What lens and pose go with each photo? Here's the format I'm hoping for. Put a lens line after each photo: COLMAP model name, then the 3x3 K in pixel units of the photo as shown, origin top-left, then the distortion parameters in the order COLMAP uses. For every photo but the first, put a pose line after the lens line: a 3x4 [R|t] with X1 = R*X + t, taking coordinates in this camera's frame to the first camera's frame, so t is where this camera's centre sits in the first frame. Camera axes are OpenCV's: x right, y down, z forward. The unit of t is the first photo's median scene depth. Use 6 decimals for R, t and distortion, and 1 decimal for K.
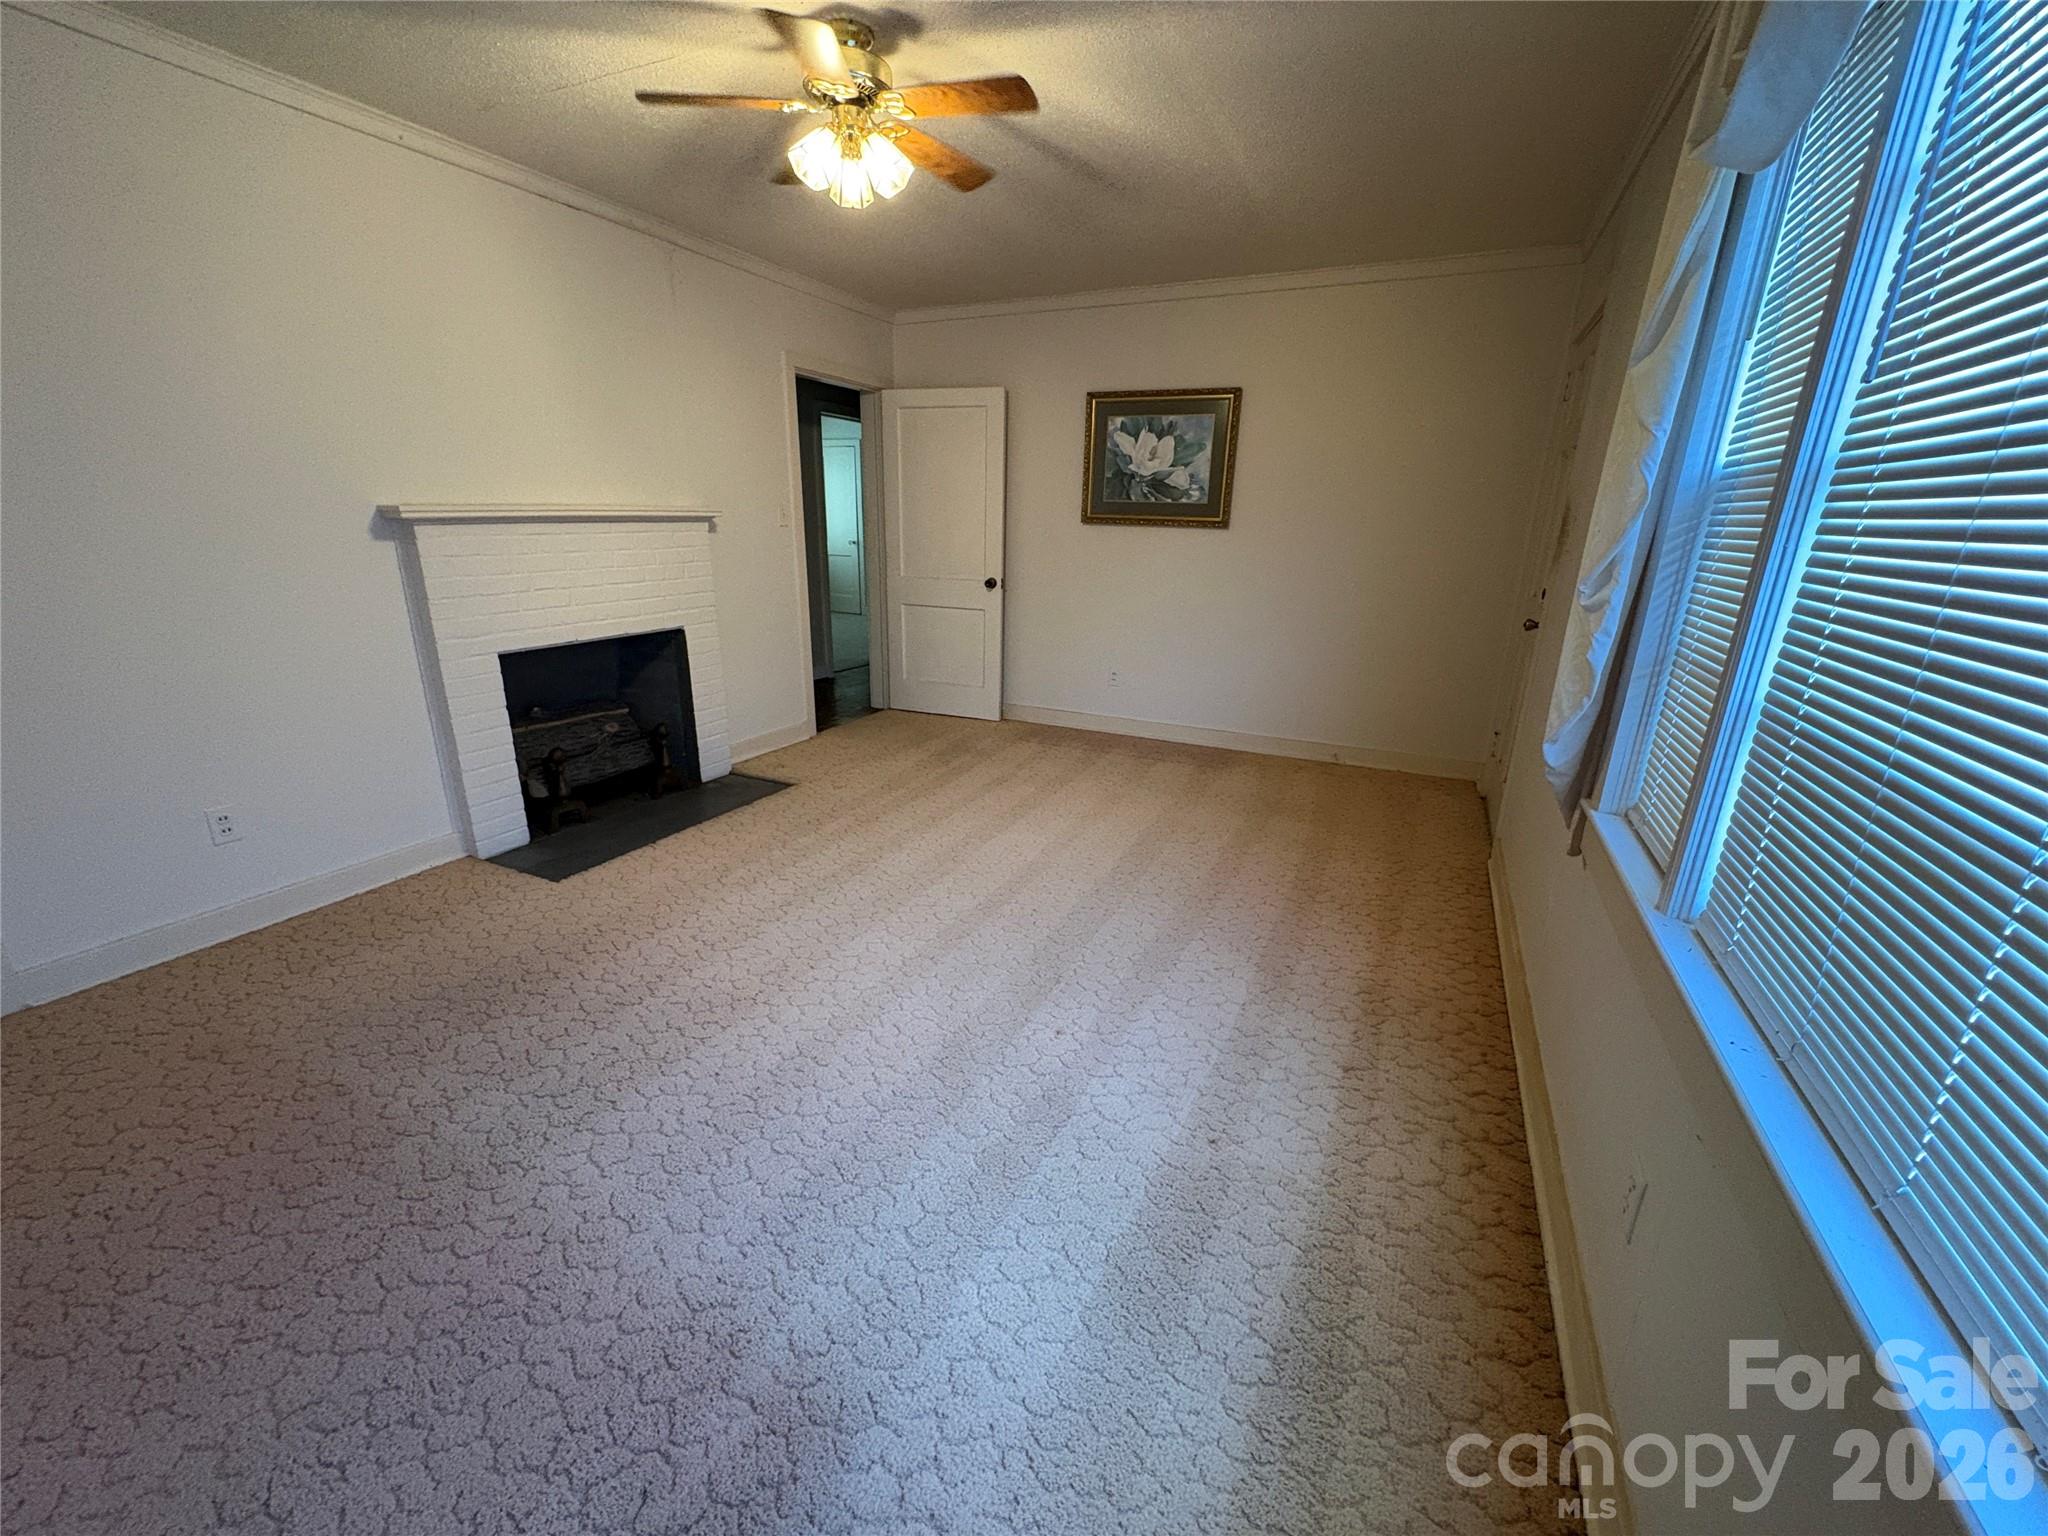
lens RADIAL K [[816.3, 0, 1029.8], [0, 816.3, 765.9], [0, 0, 1]] dist [0.000499, 0.000106]
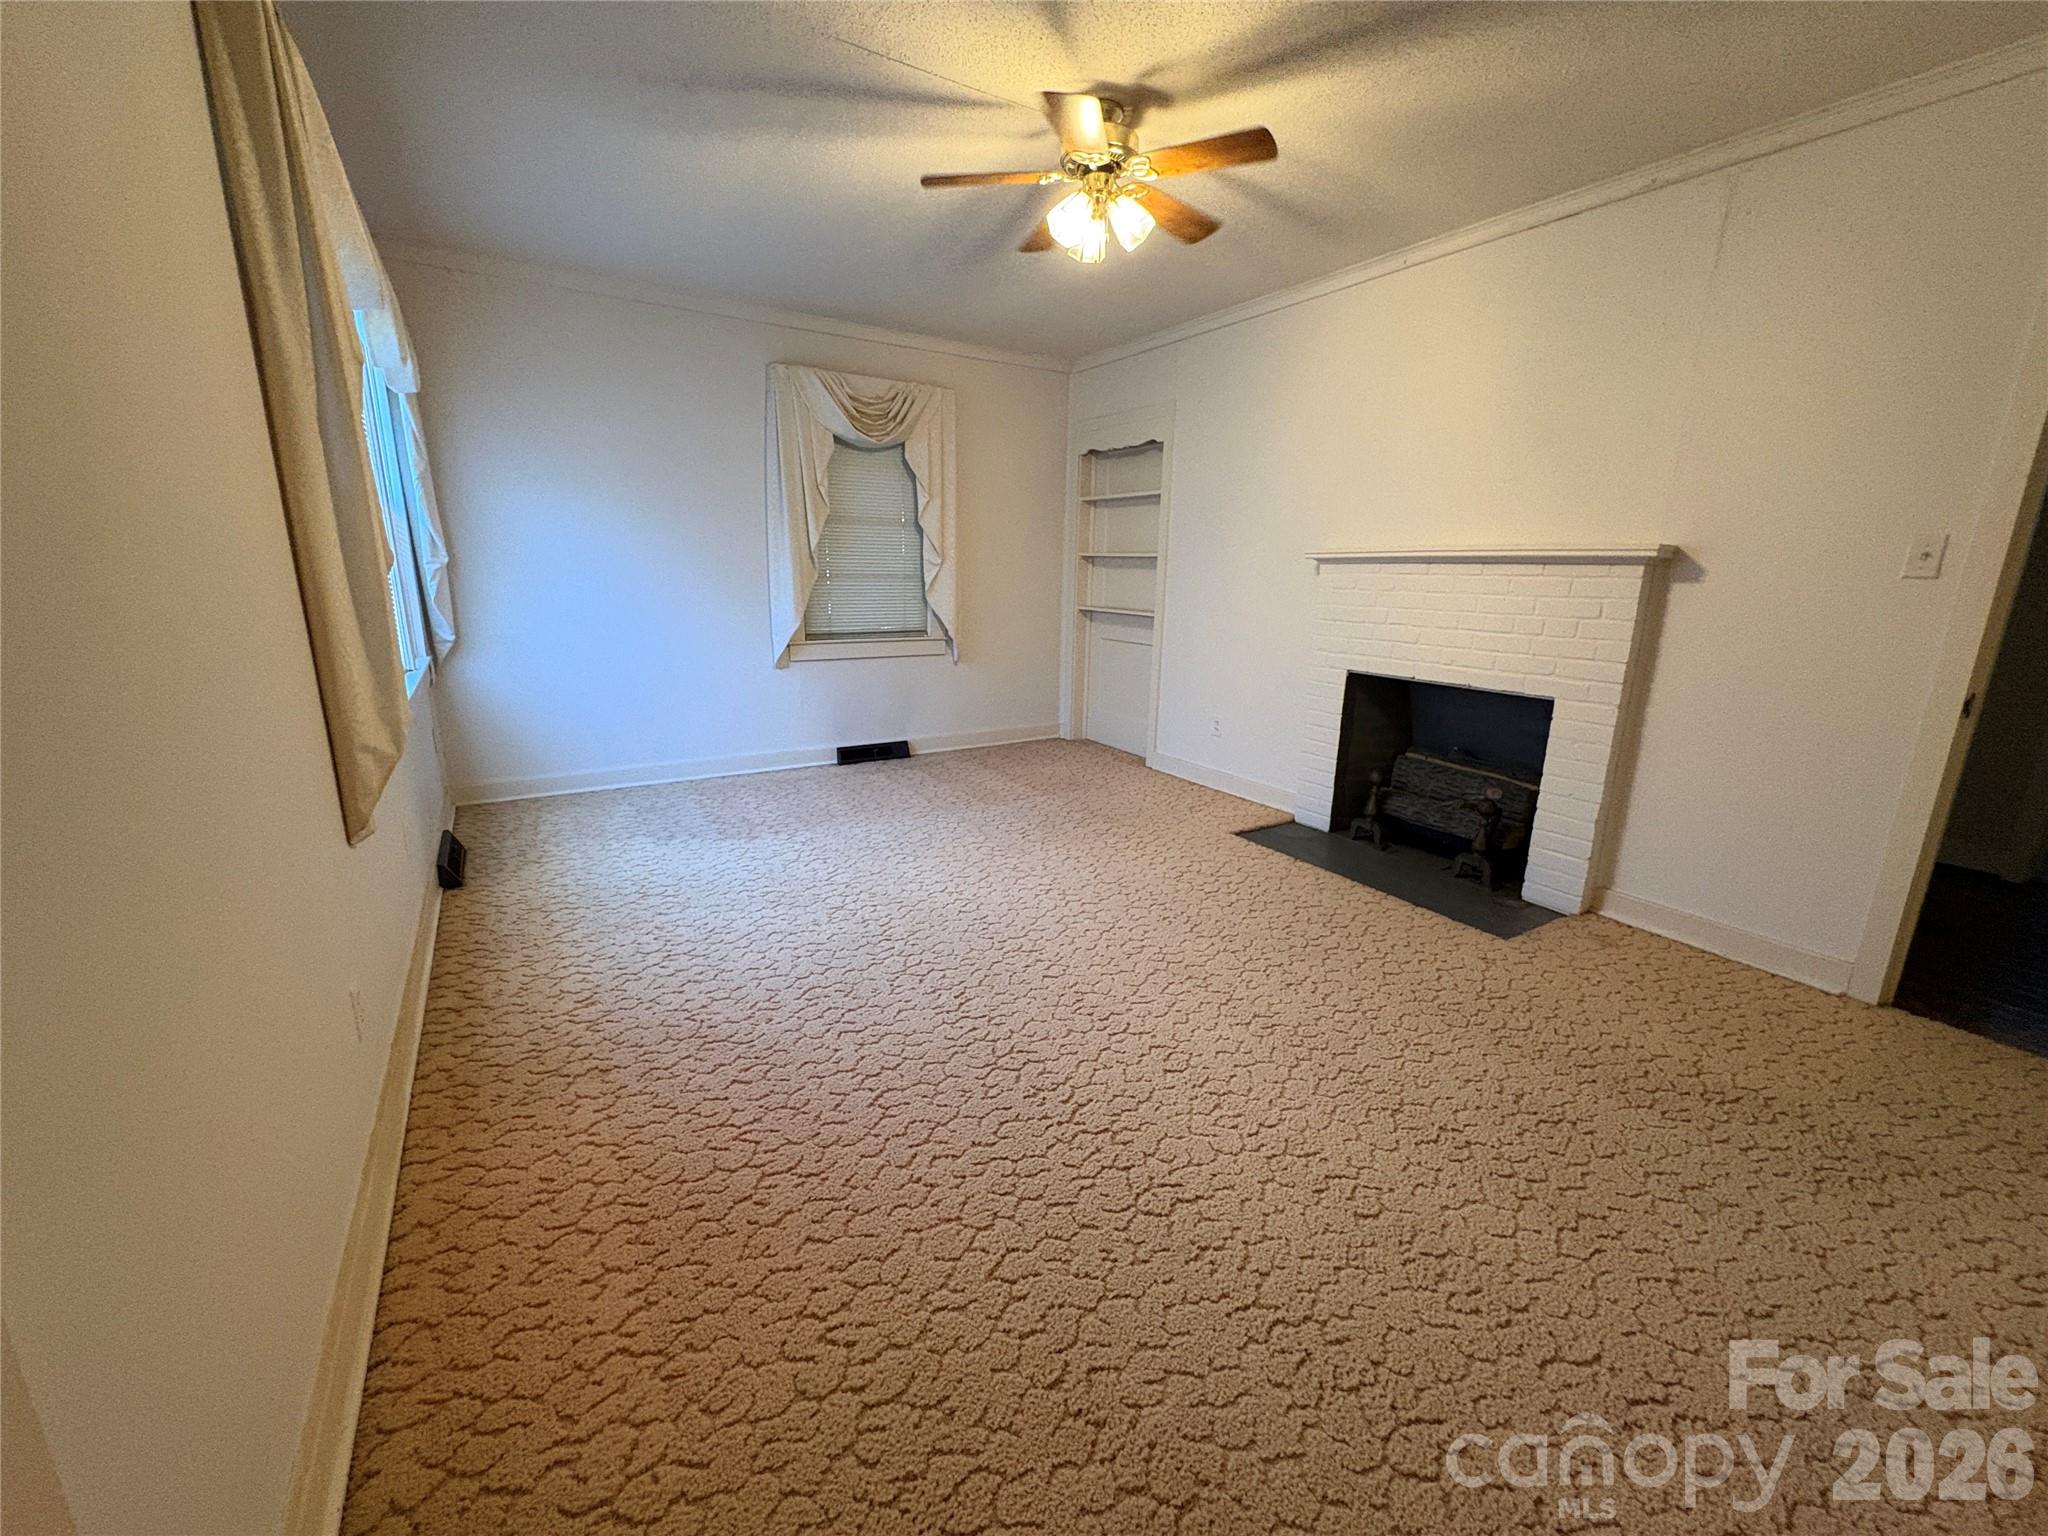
lens RADIAL K [[819.5, 0, 1024.0], [0, 819.5, 768.0], [0, 0, 1]] dist [0.001000, 0.000261]
pose [[-0.535137, 0.174501, -0.826546, 0.437305], [-0.279311, 0.886854, 0.368070, -0.226295], [0.797254, 0.427831, -0.425848, 0.842132]]
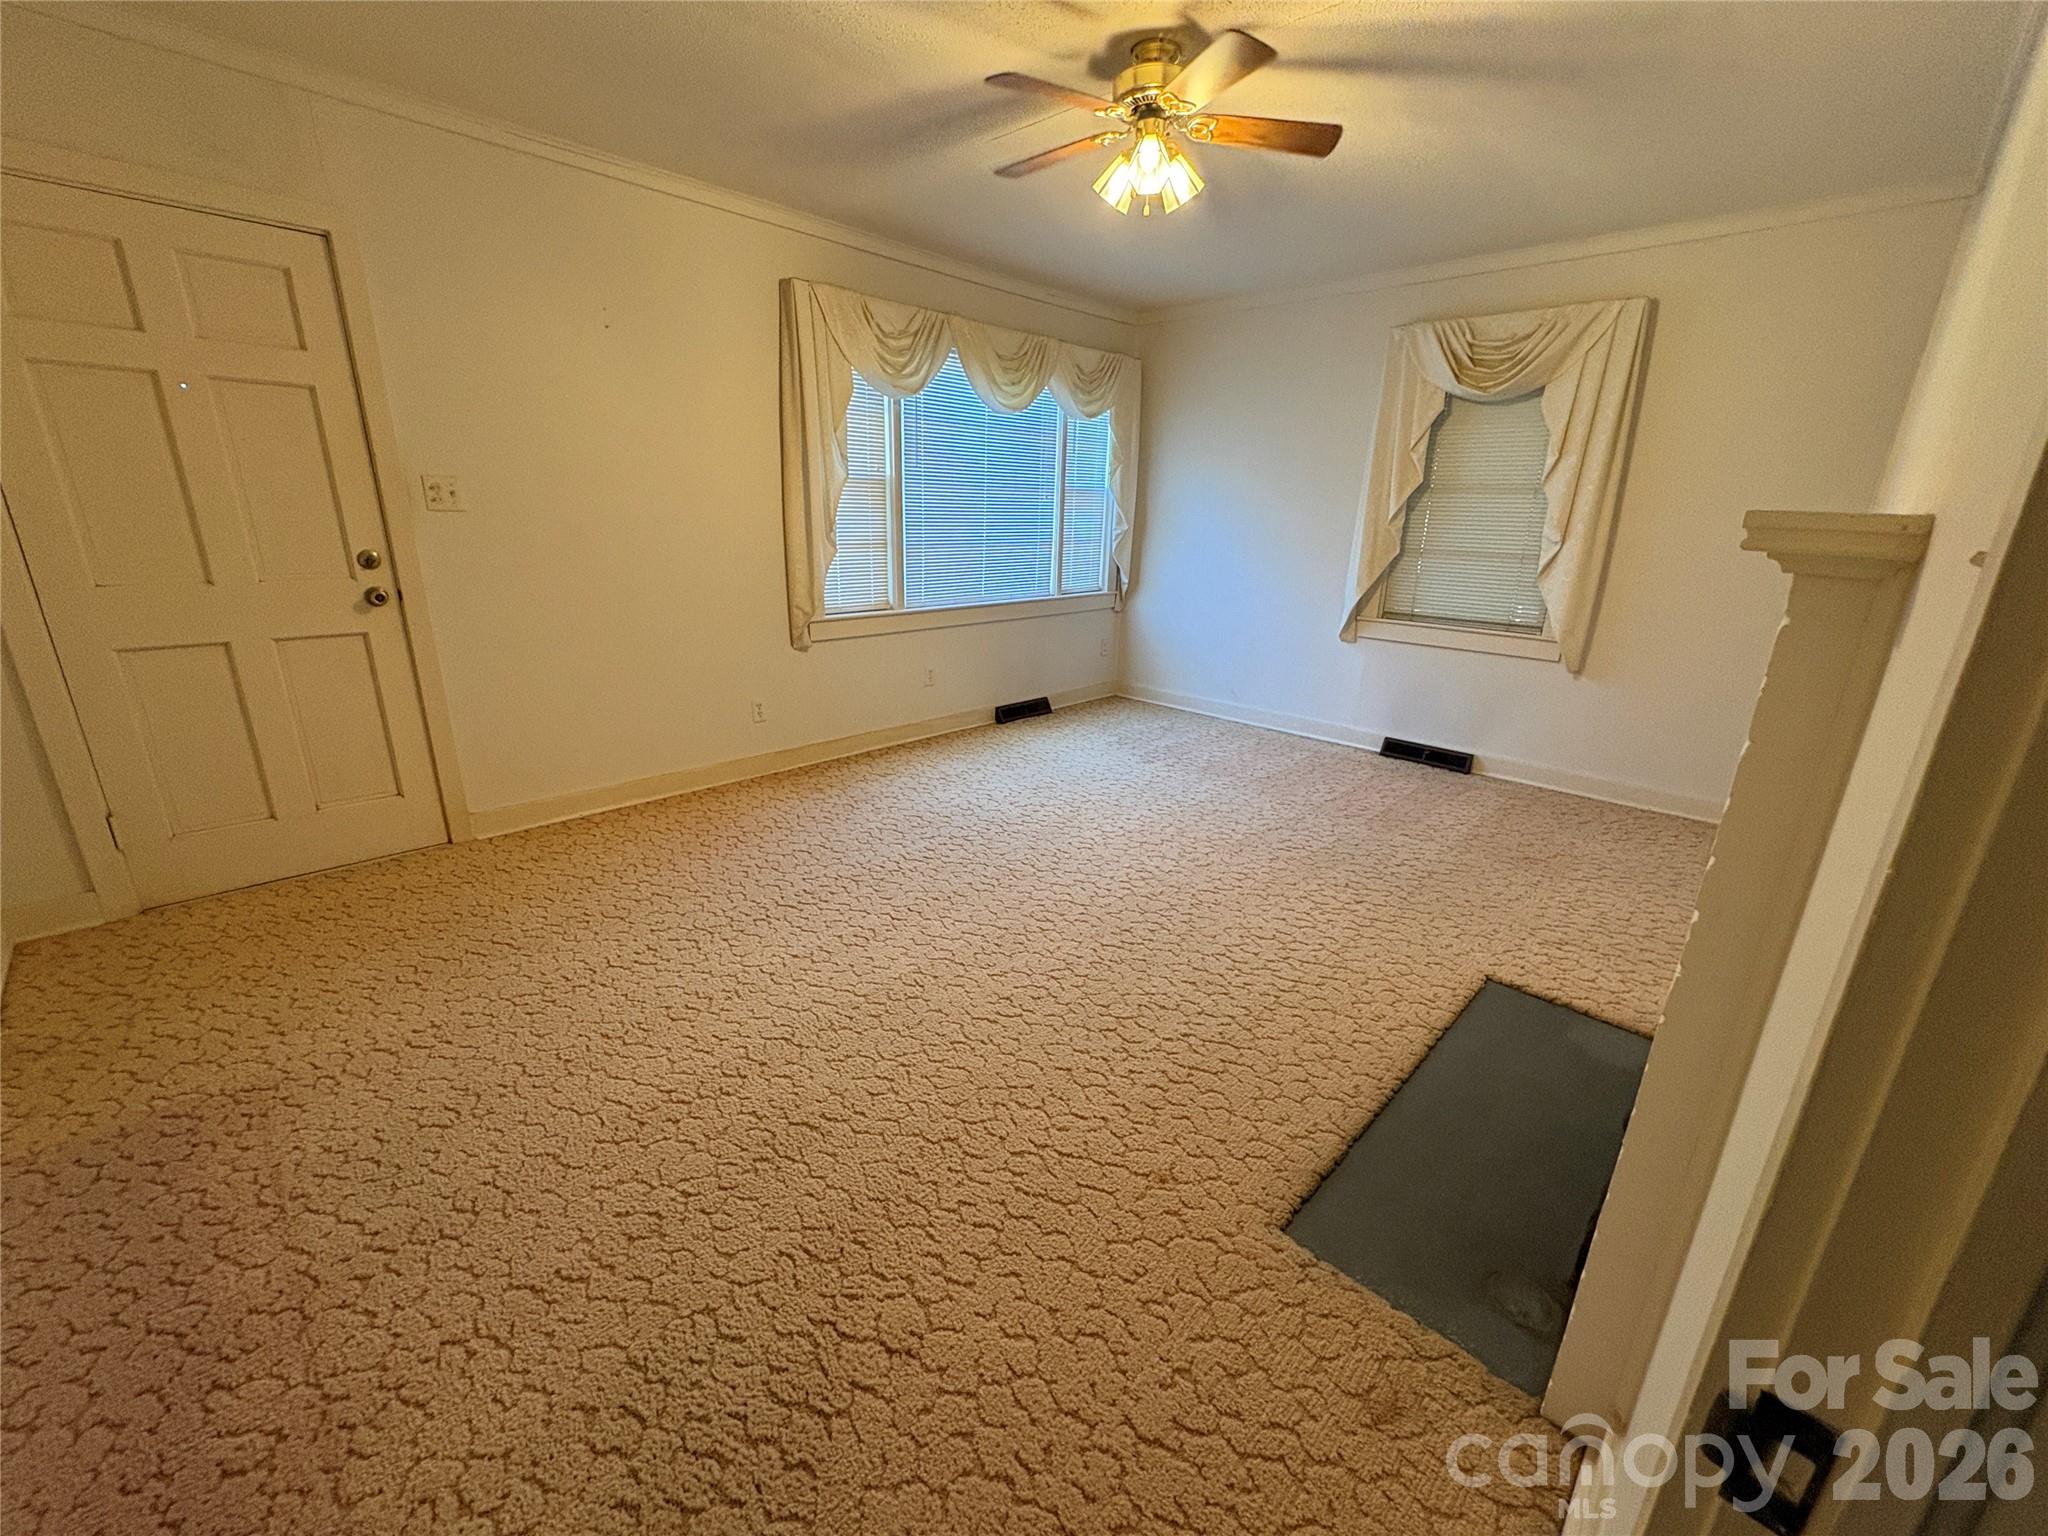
lens RADIAL K [[819.5, 0, 1024.0], [0, 819.5, 768.0], [0, 0, 1]] dist [0.001000, 0.000261]
pose [[-0.946689, -0.139682, 0.290290, -0.235723], [0.051994, 0.823043, 0.565594, -0.349952], [-0.317925, 0.550535, -0.771904, 1.126396]]
